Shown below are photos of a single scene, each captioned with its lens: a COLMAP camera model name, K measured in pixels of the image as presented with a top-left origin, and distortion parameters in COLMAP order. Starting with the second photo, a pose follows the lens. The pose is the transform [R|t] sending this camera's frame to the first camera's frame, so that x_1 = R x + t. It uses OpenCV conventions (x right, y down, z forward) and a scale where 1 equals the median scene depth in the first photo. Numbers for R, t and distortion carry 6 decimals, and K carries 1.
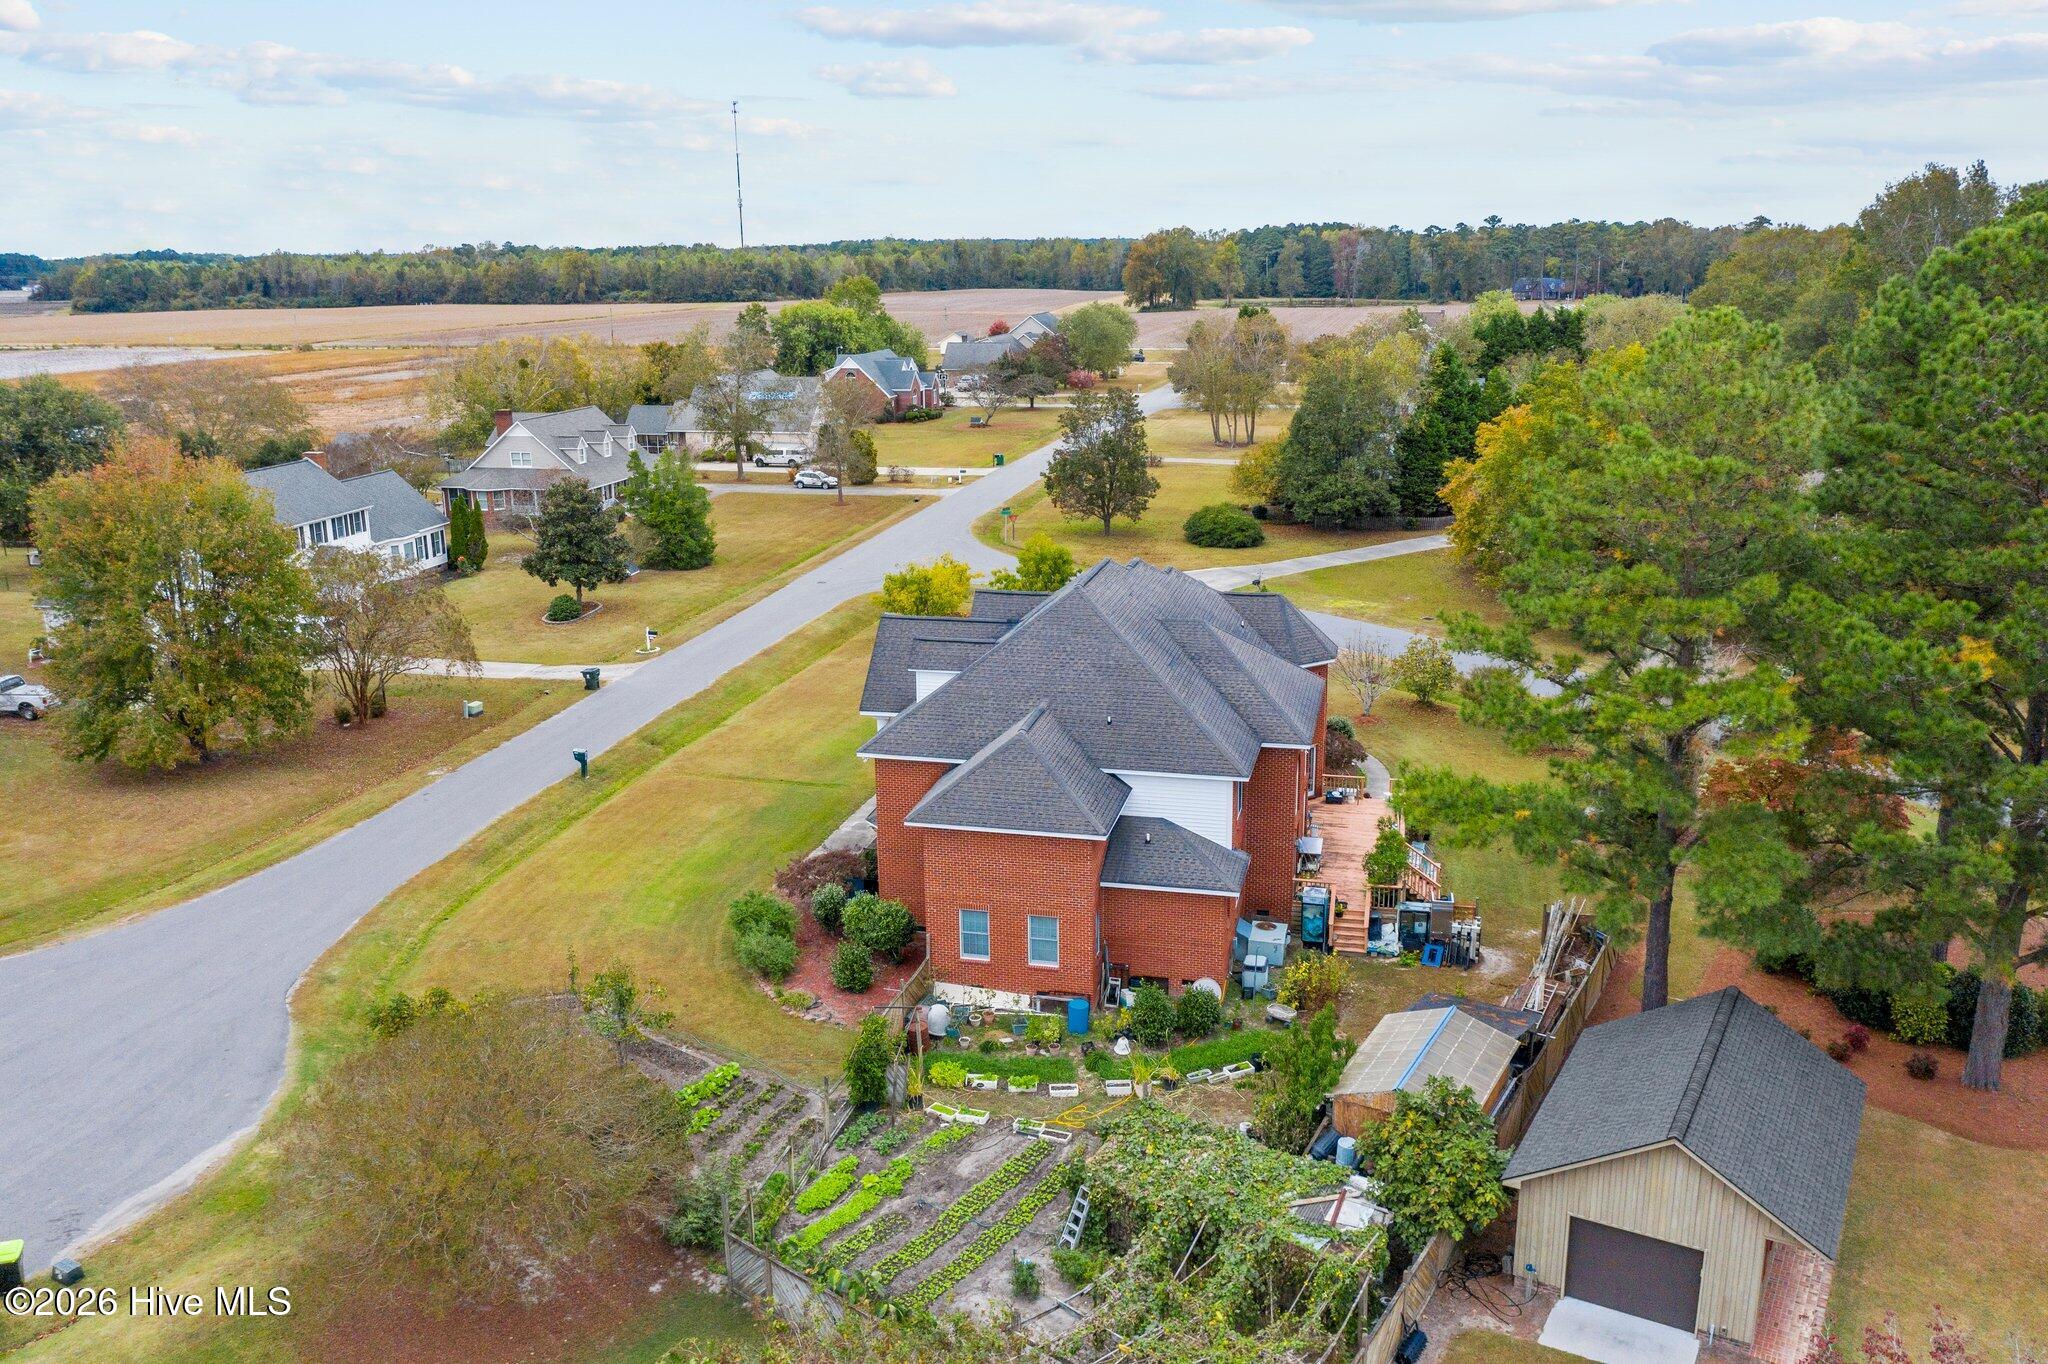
lens RADIAL K [[1586.8, 0, 1023.5], [0, 1586.8, 682.4], [0, 0, 1]] dist [-0.004085, -0.004965]
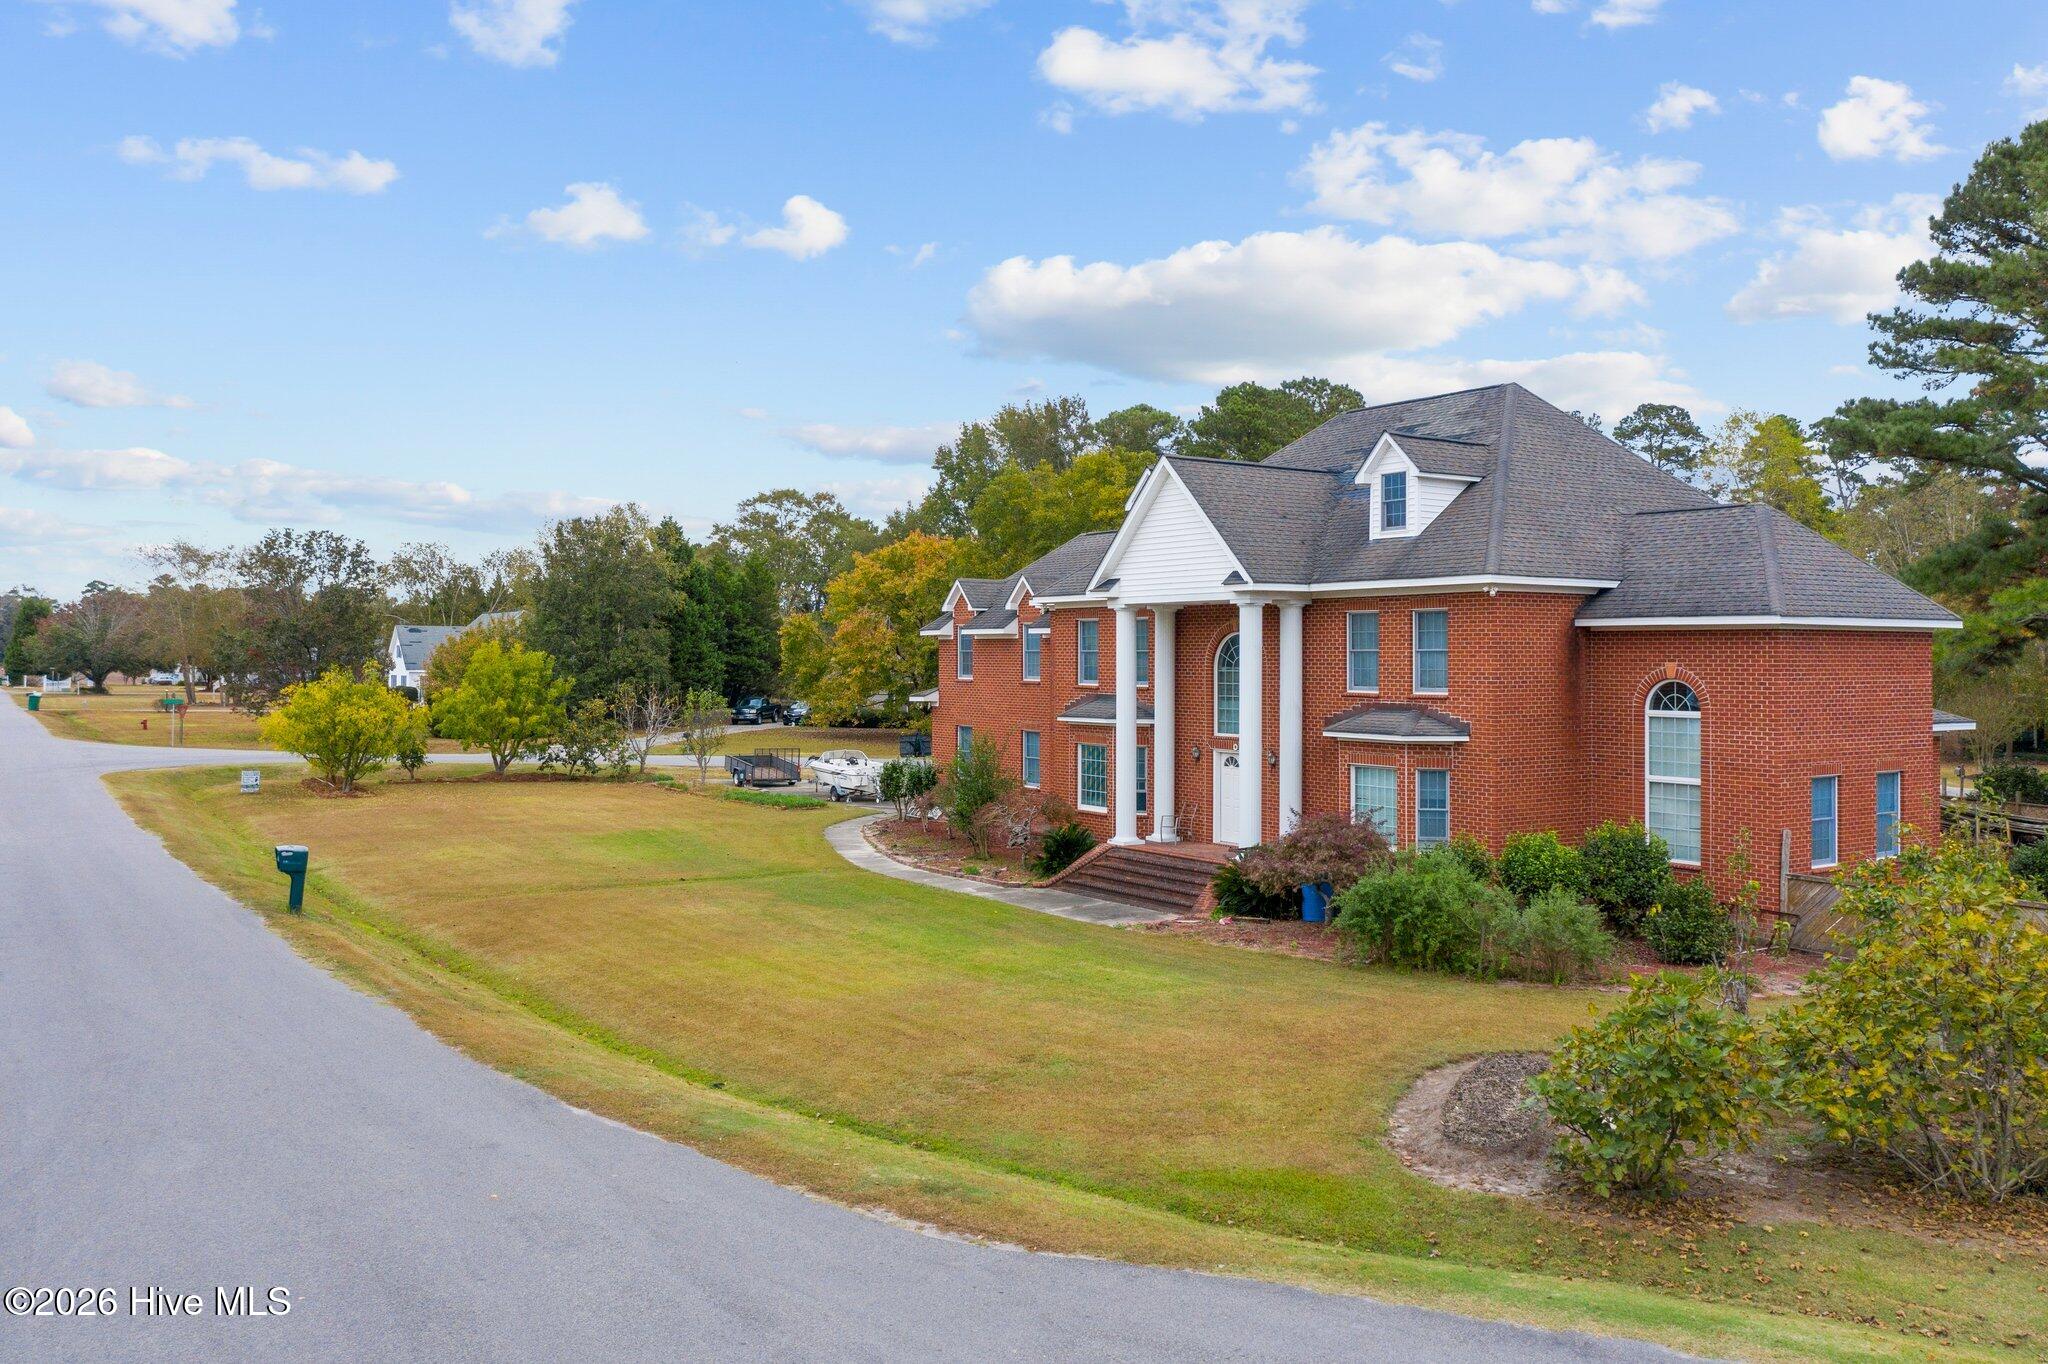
lens RADIAL K [[1630.3, 0, 1022.9], [0, 1630.3, 677.9], [0, 0, 1]] dist [-0.025318, 0.002581]
pose [[0.668742, 0.018122, 0.743274, -0.482813], [0.180465, 0.965850, -0.185918, 0.117354], [-0.721261, 0.258466, 0.642634, 0.583988]]
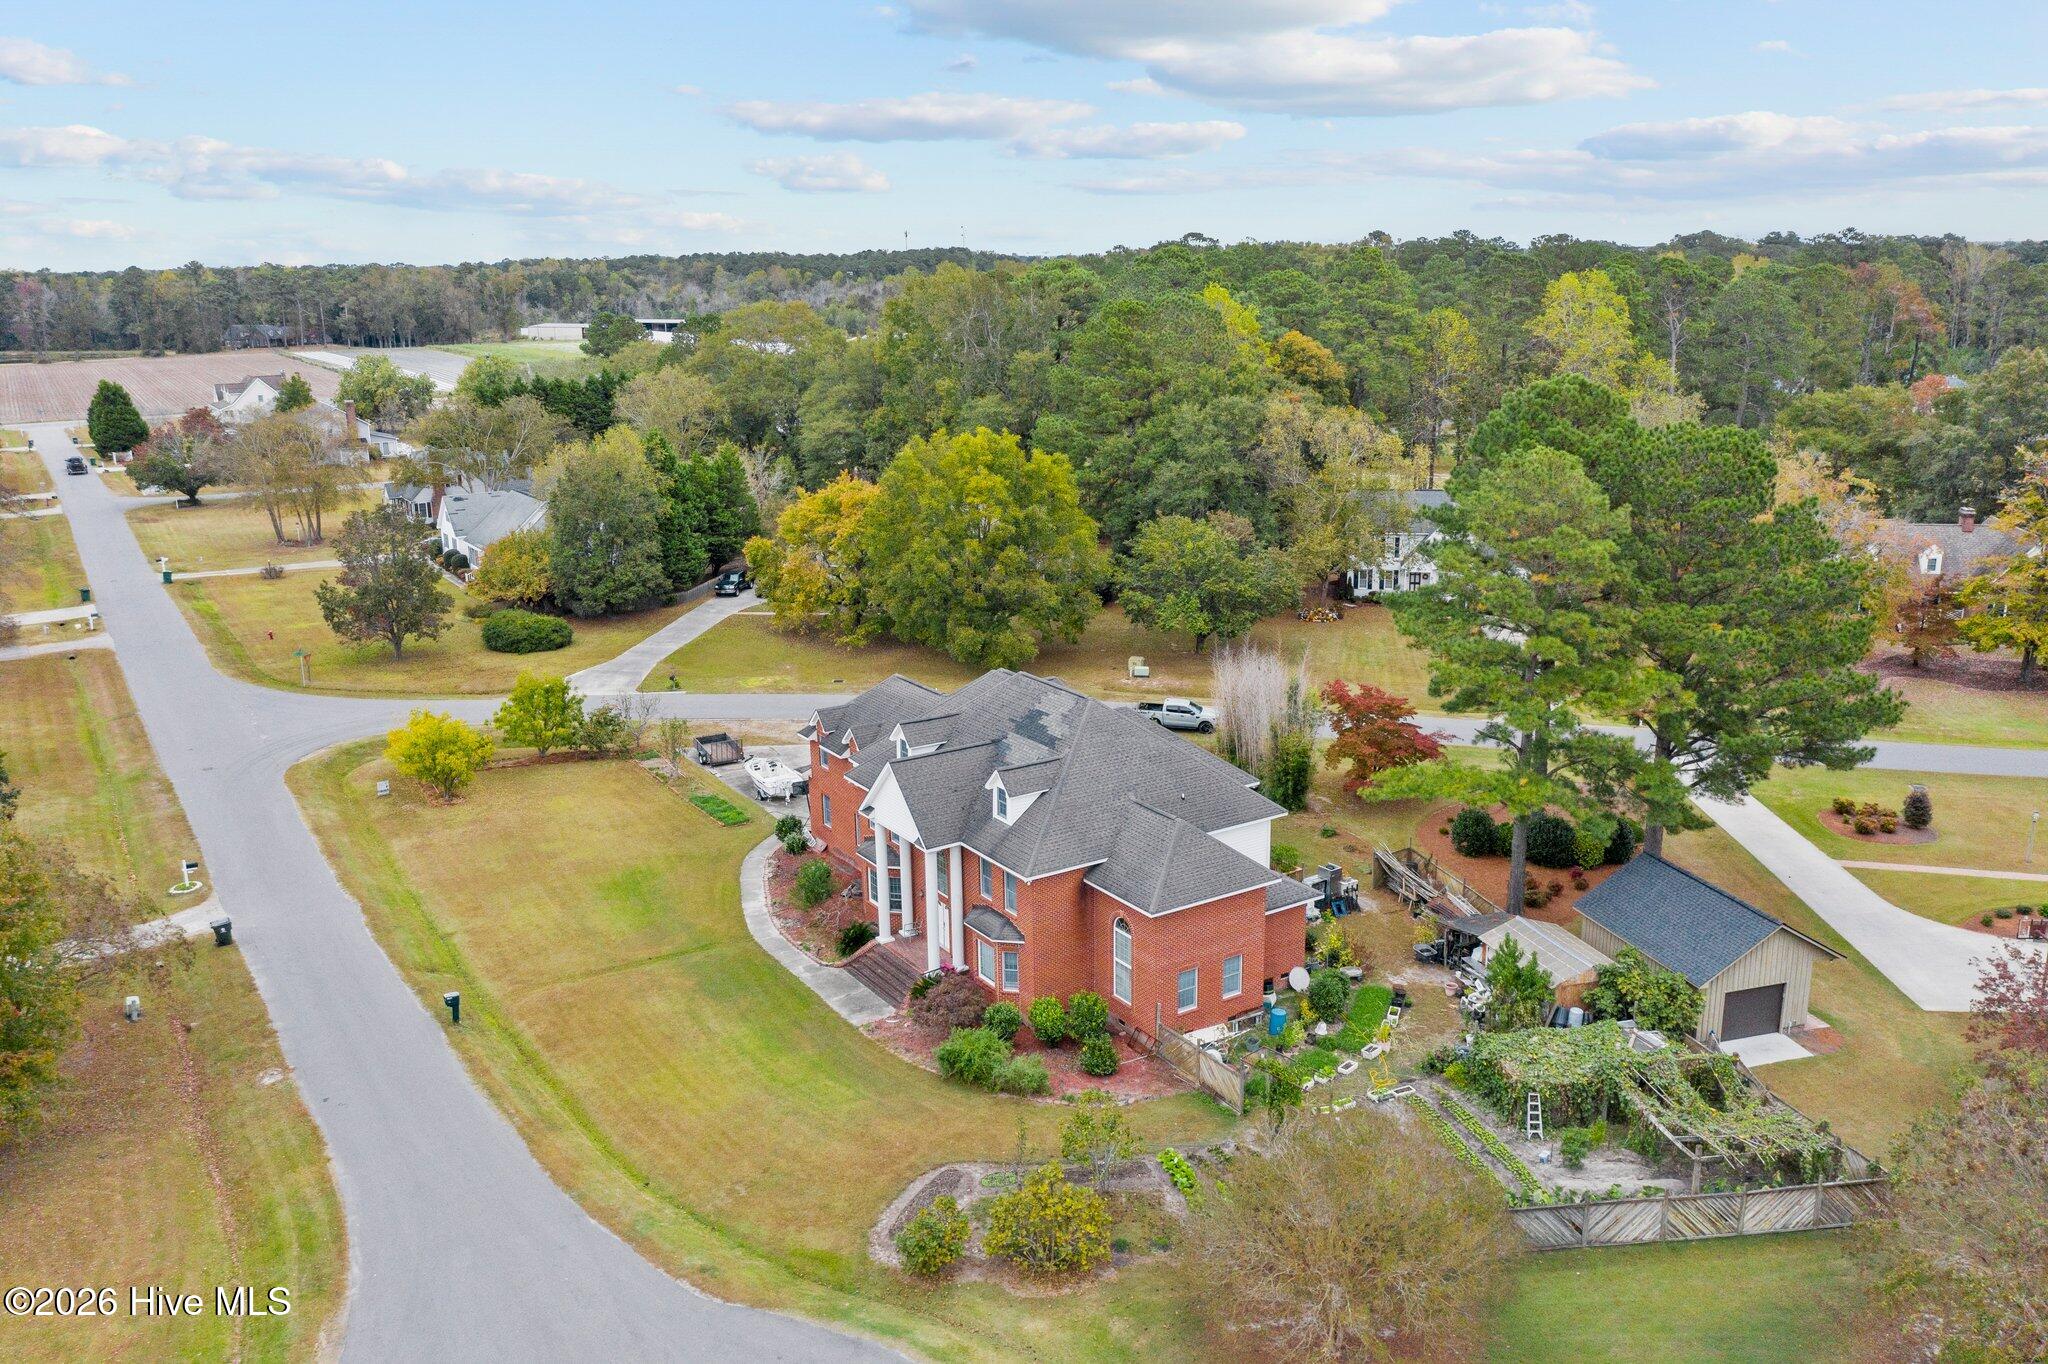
lens RADIAL K [[1637.2, 0, 1023.6], [0, 1637.2, 682.1], [0, 0, 1]] dist [-0.022178, 0.002760]
pose [[0.684723, -0.177387, 0.706887, -0.679826], [0.194000, 0.979296, 0.057828, -0.116858], [-0.702509, 0.097540, 0.704959, 0.142891]]
